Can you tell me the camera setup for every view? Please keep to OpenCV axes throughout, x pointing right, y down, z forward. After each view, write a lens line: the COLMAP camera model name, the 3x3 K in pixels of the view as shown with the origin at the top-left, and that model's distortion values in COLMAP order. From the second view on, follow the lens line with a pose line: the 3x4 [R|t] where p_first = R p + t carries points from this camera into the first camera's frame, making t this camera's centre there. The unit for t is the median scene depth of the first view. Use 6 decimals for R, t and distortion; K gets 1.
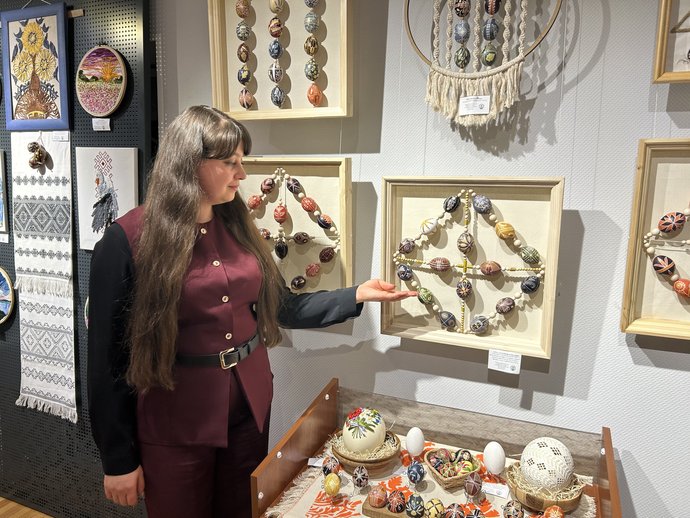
lens RADIAL K [[519.1, 0, 346.1], [0, 519.1, 256.4], [0, 0, 1]] dist [0.039718, -0.052976]
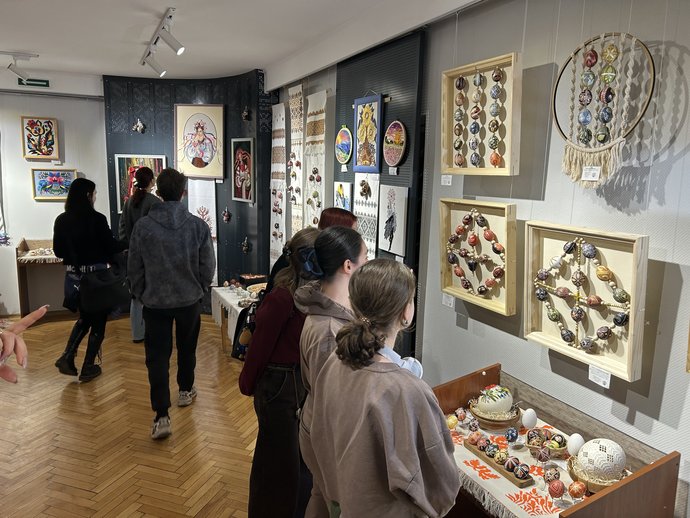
lens RADIAL K [[519.1, 0, 344.6], [0, 519.1, 261.0], [0, 0, 1]] dist [0.039718, -0.052976]
pose [[0.745813, 0.113136, -0.656478, 0.609106], [-0.093981, 0.993486, 0.064445, -0.092171], [0.659493, 0.013632, 0.751587, -0.332460]]
